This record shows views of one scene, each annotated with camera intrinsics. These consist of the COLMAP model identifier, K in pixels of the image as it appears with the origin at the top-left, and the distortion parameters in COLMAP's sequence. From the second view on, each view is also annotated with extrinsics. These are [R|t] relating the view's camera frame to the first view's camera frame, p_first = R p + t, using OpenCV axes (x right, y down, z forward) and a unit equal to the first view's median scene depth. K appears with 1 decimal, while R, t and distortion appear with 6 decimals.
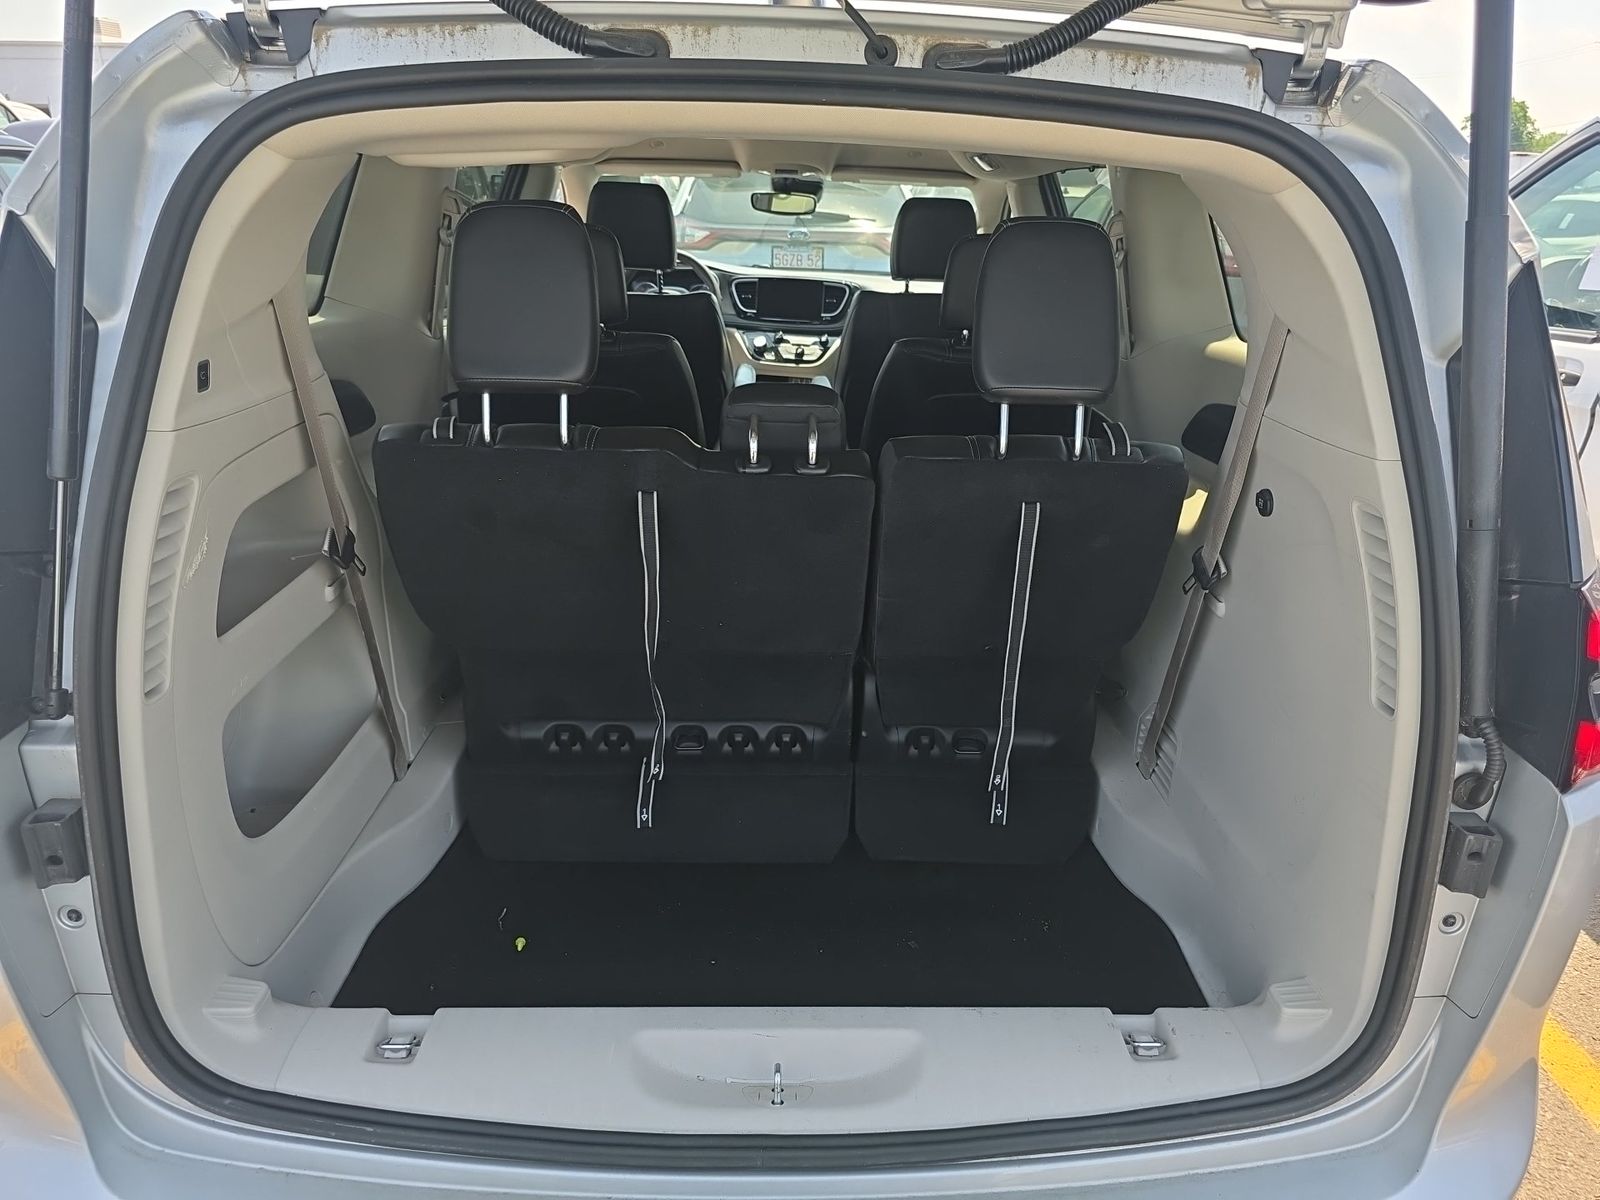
lens RADIAL K [[1090.4, 0, 800.0], [0, 1090.4, 600.0], [0, 0, 1]] dist [0.031602, -0.064270]
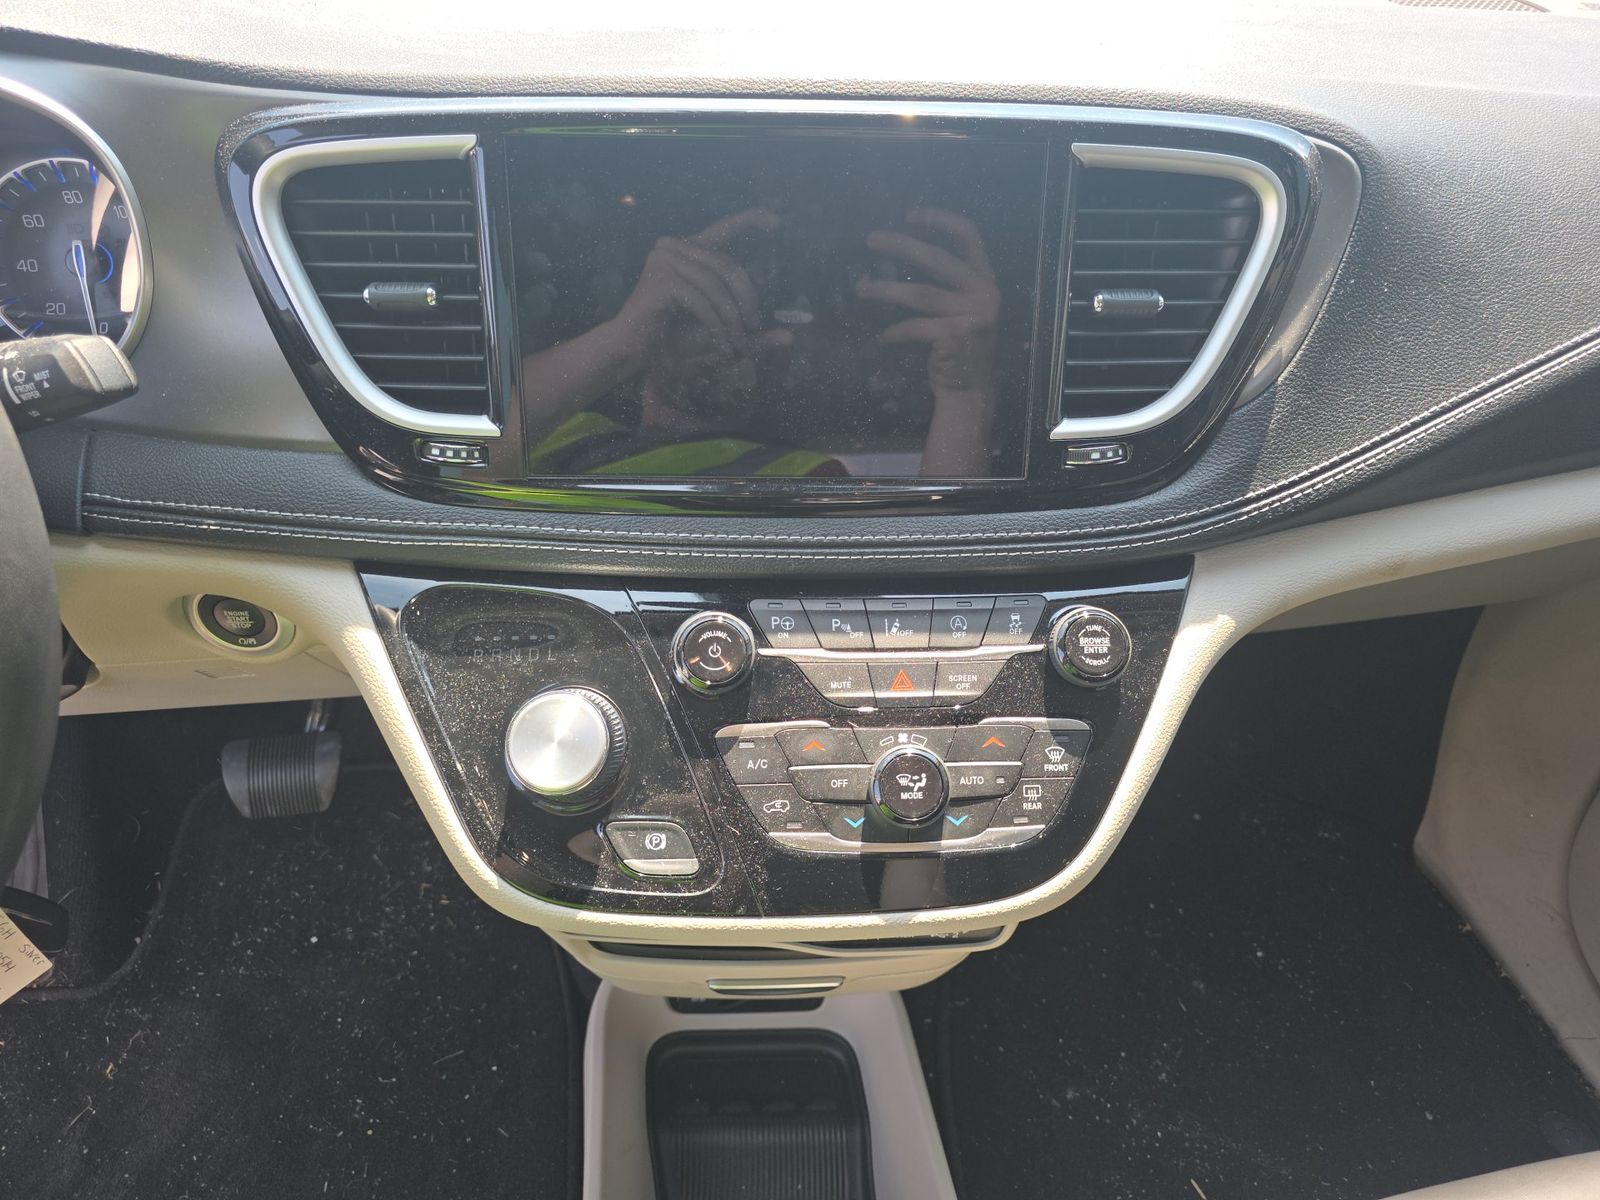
lens RADIAL K [[1090.4, 0, 800.0], [0, 1090.4, 600.0], [0, 0, 1]] dist [0.031602, -0.064270]
pose [[0.992591, -0.081610, 0.090017, -0.020515], [0.059061, 0.971509, 0.229526, -0.272795], [-0.106184, -0.222509, 0.969131, 0.883338]]
